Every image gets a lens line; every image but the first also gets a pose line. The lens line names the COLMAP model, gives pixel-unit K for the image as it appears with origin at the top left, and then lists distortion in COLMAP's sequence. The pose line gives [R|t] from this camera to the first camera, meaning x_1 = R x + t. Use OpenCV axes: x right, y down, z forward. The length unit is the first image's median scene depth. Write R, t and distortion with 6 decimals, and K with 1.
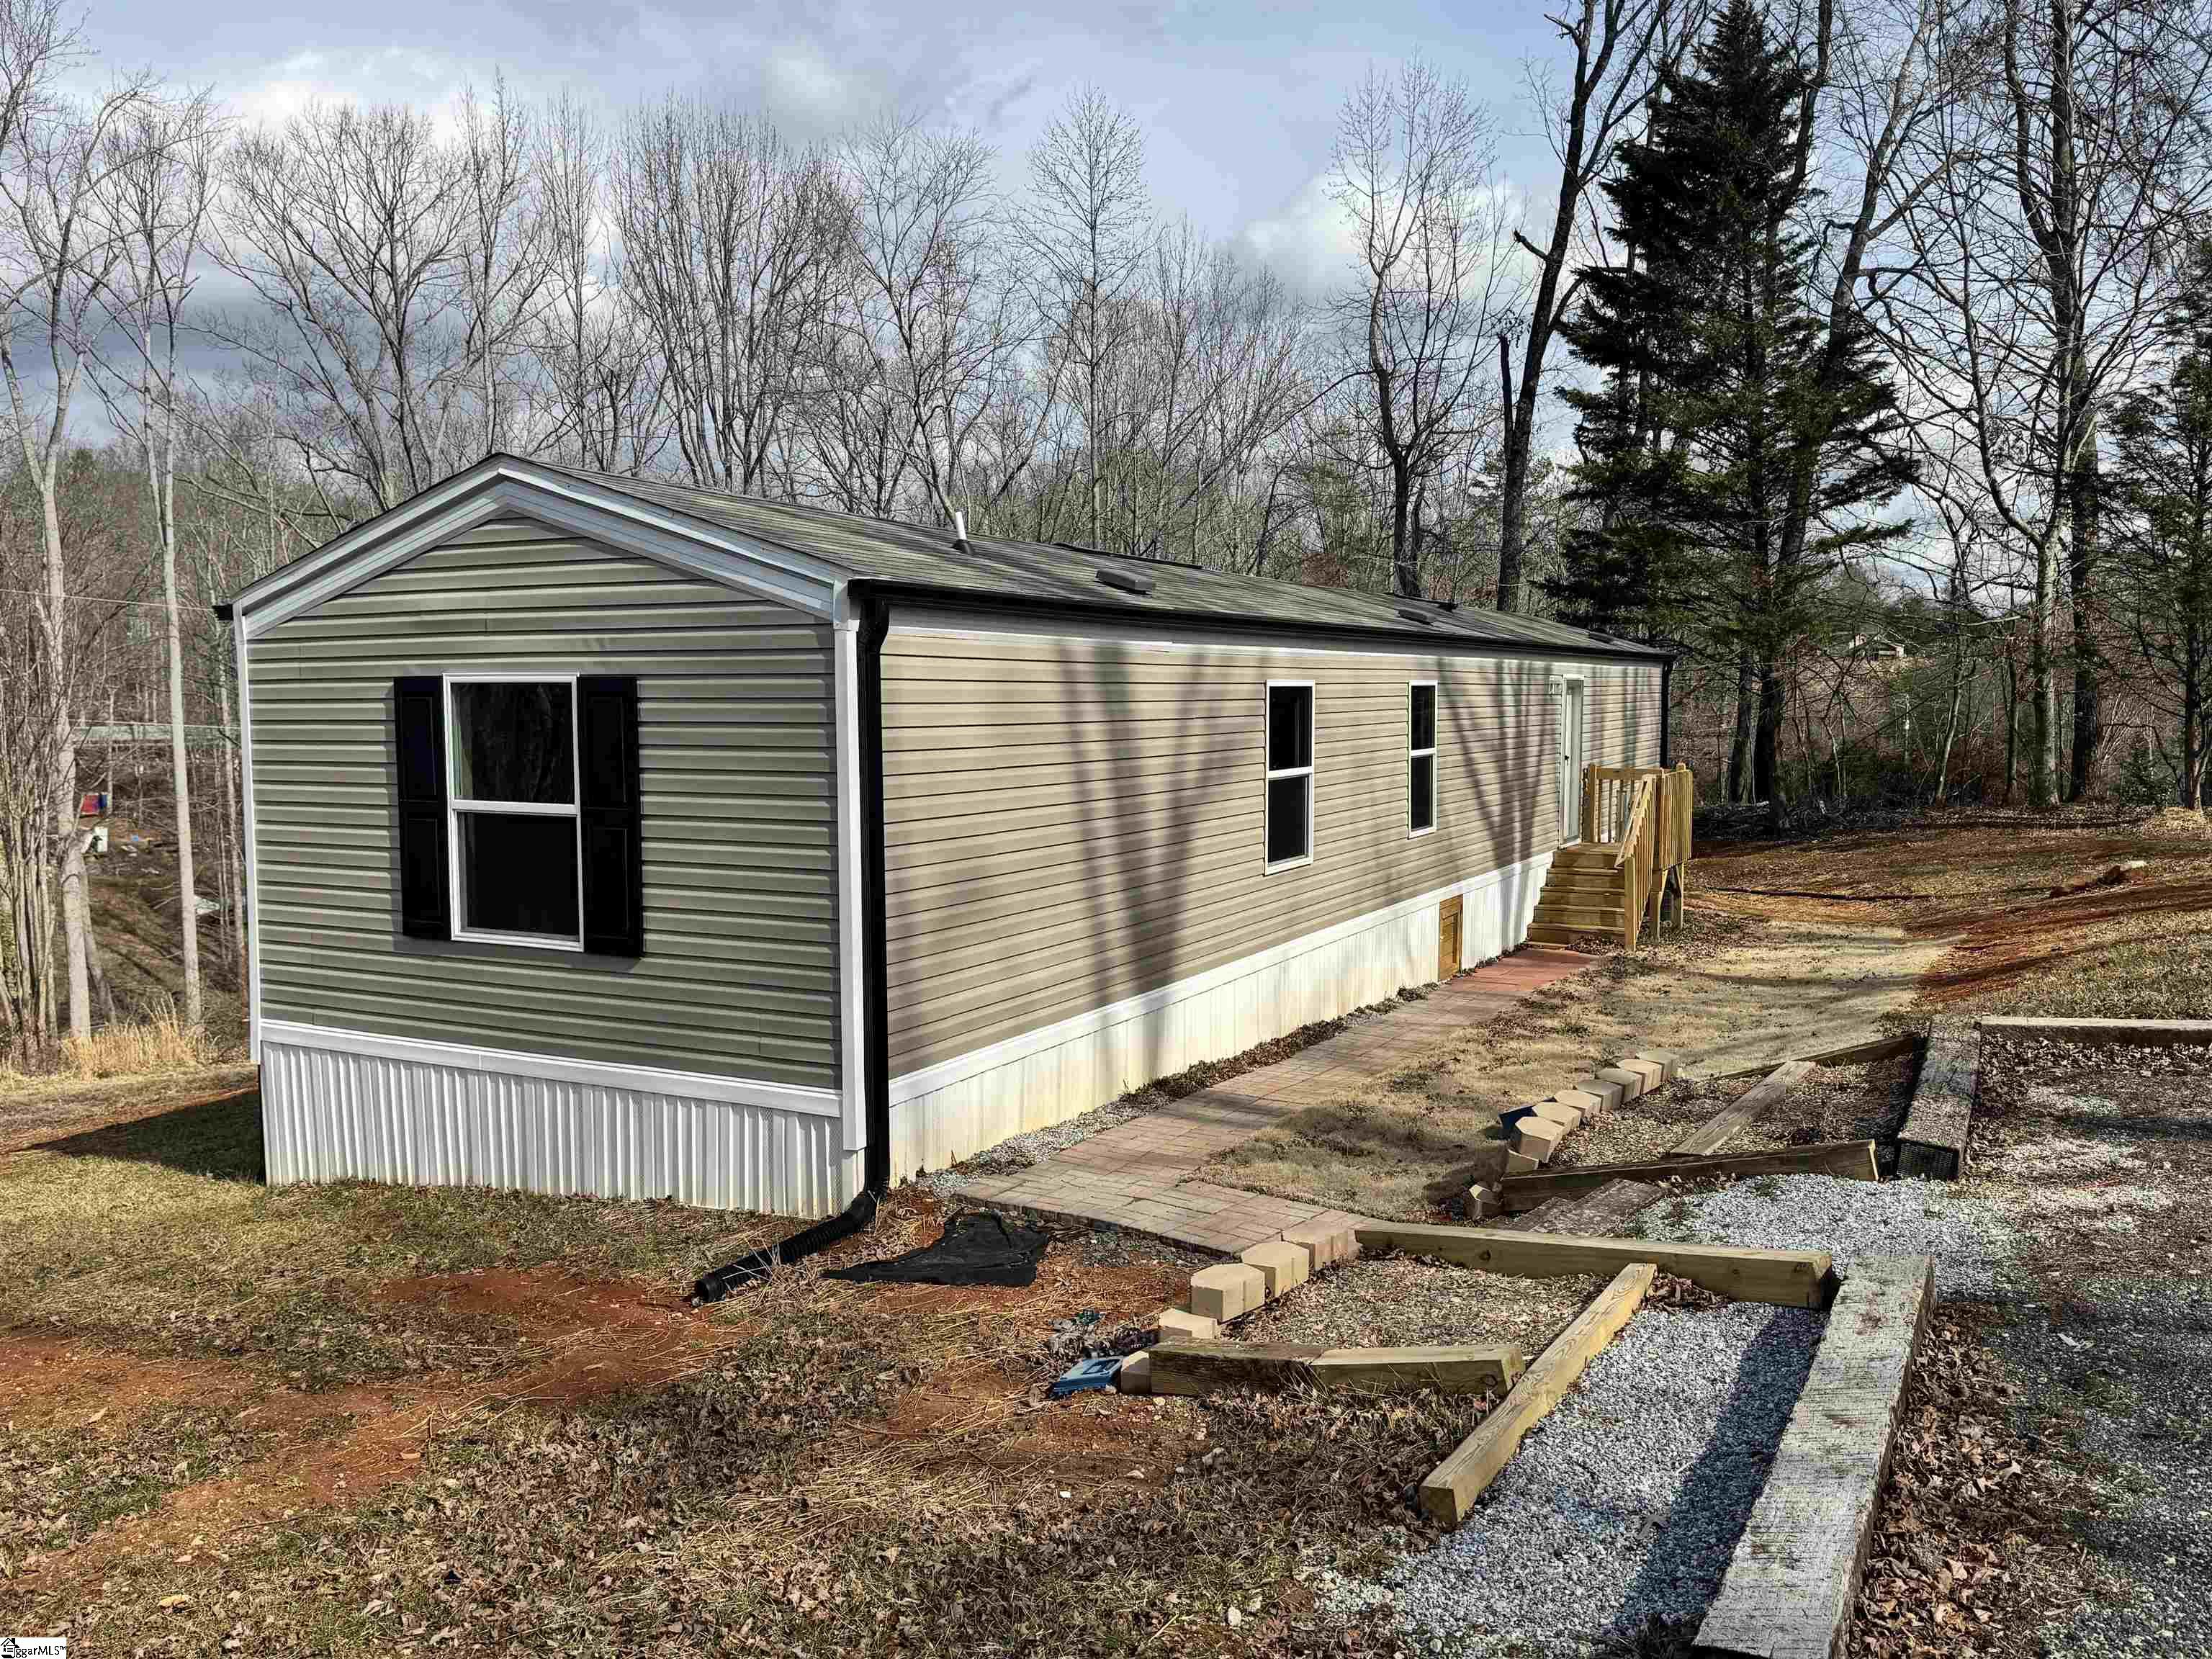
lens RADIAL K [[1732.8, 0, 1123.8], [0, 1732.8, 826.5], [0, 0, 1]] dist [0.009815, 0.001691]
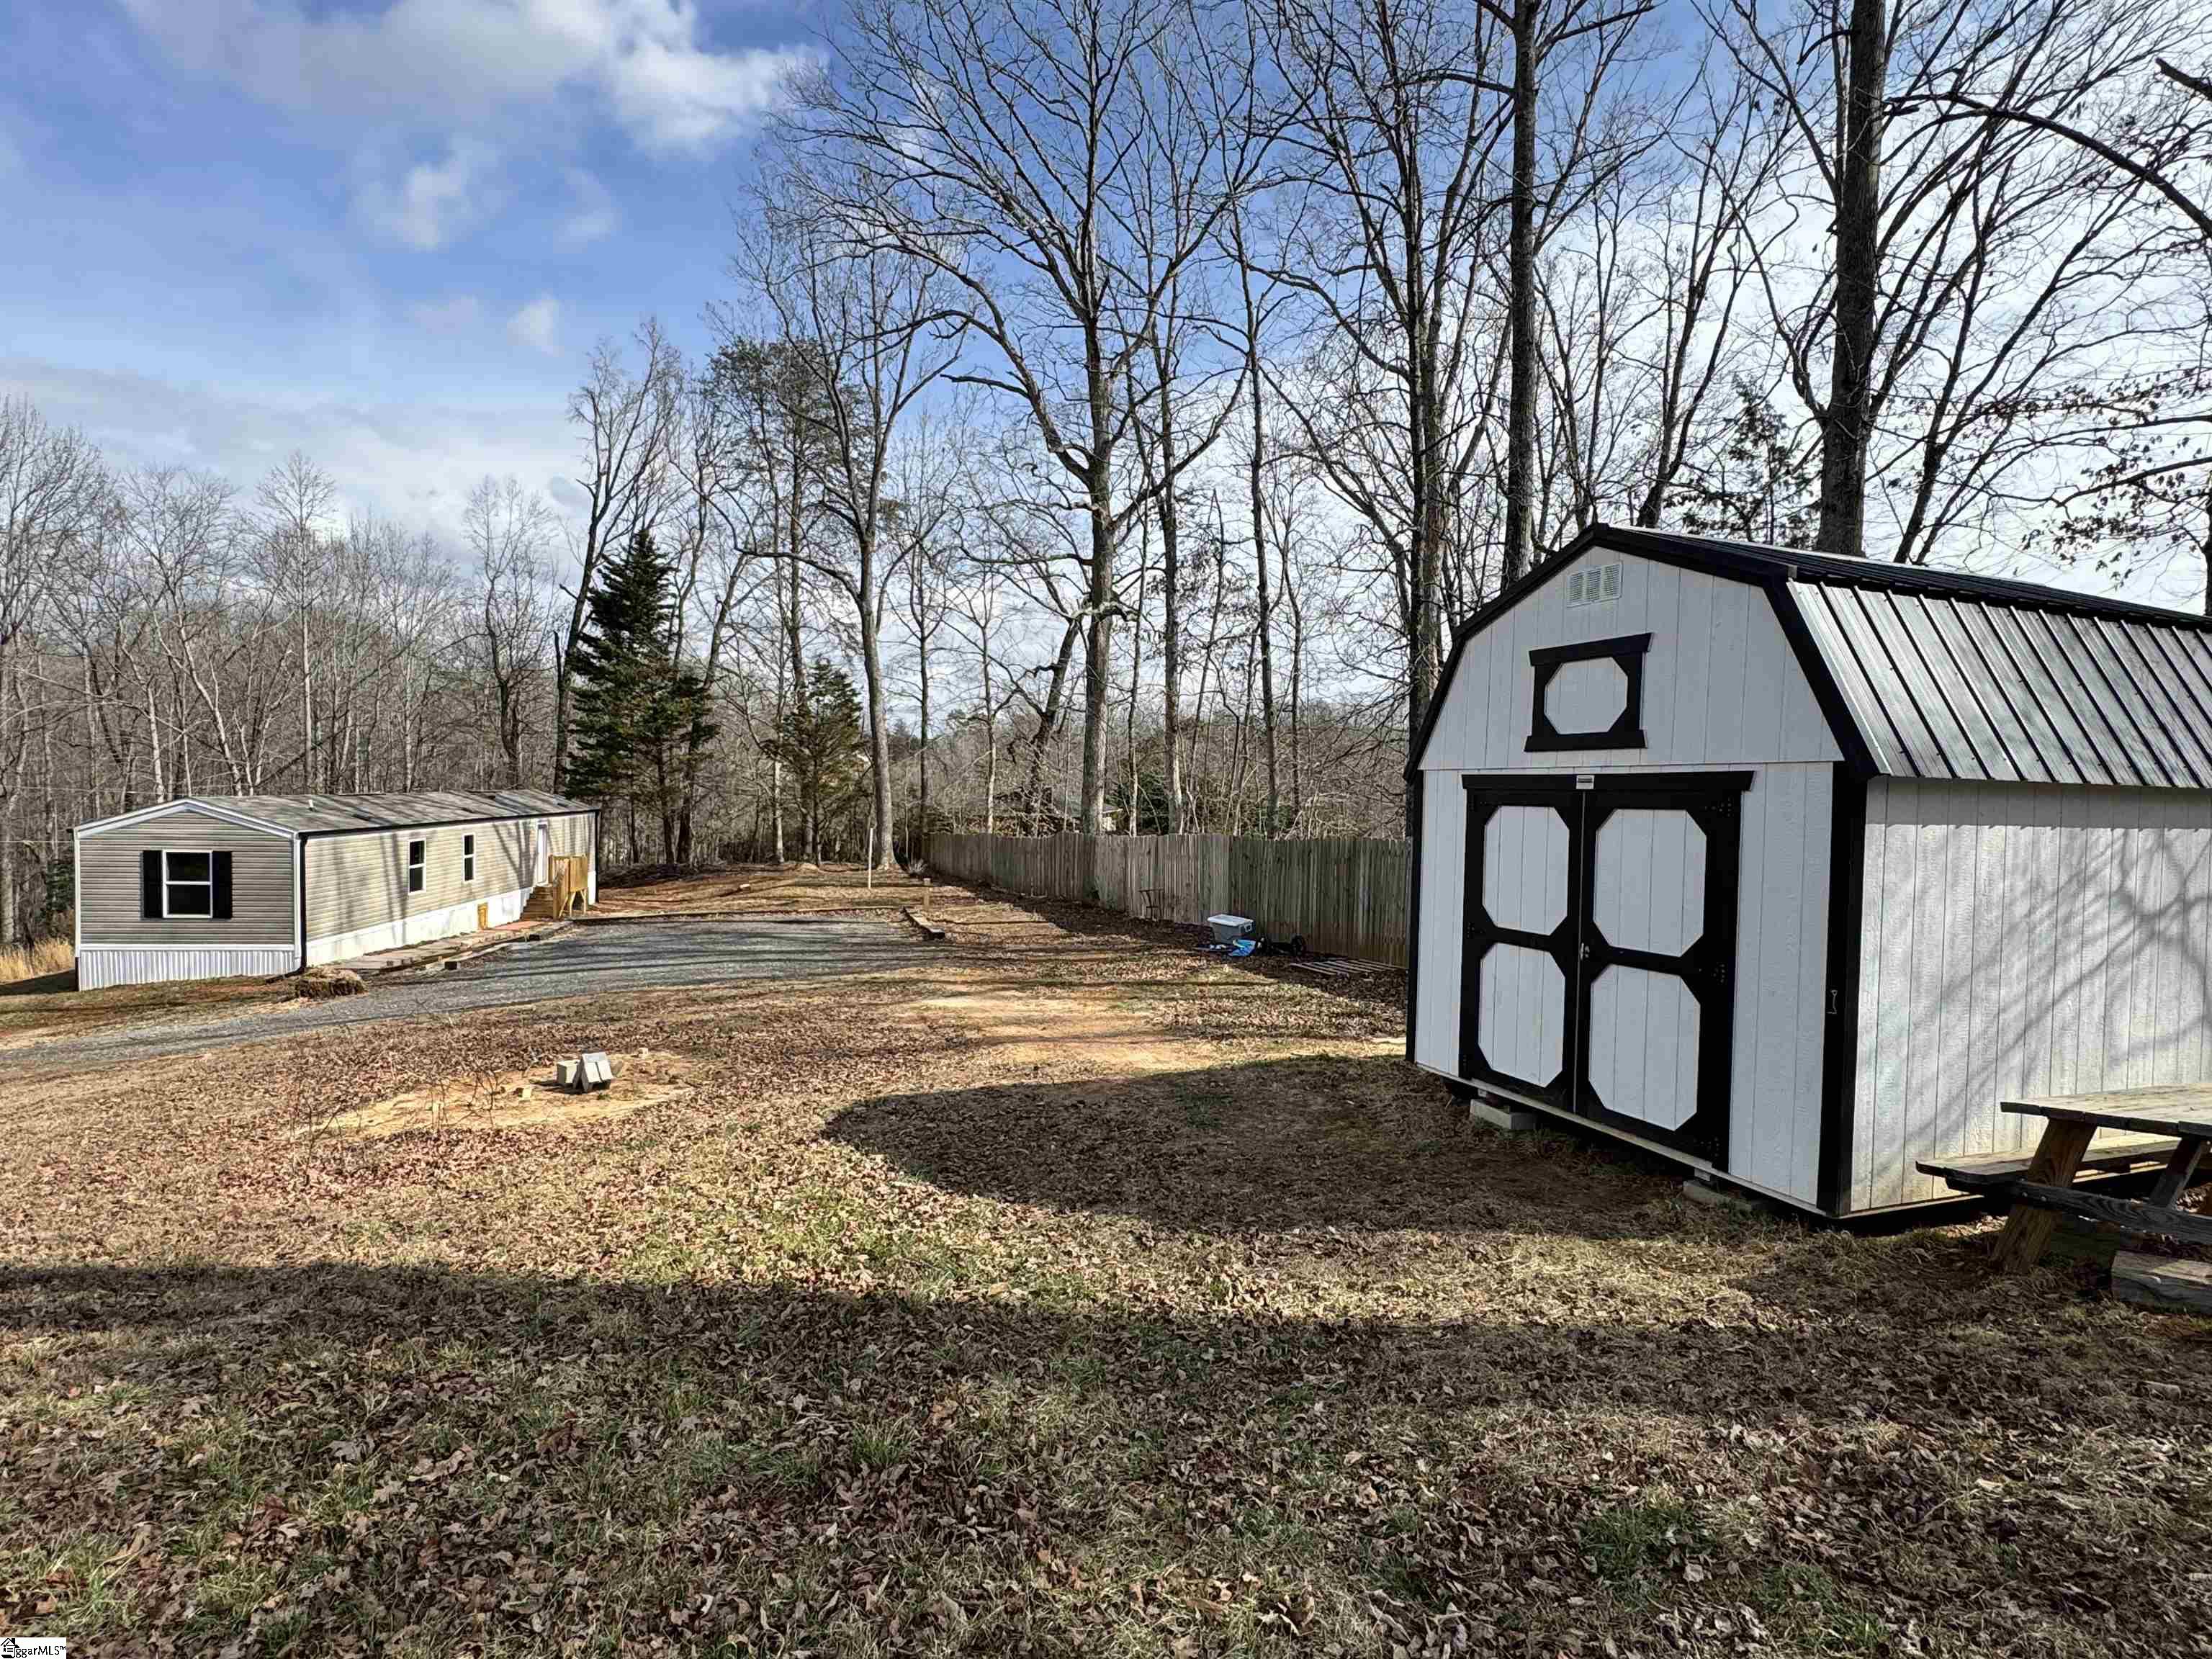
lens RADIAL K [[1201.3, 0, 1106.0], [0, 1201.3, 829.5], [0, 0, 1]] dist [-0.000979, -0.001195]
pose [[0.831737, -0.002850, 0.555162, -0.068408], [0.020105, 0.999486, -0.024989, -0.012360], [-0.554805, 0.031946, 0.831367, -1.343771]]
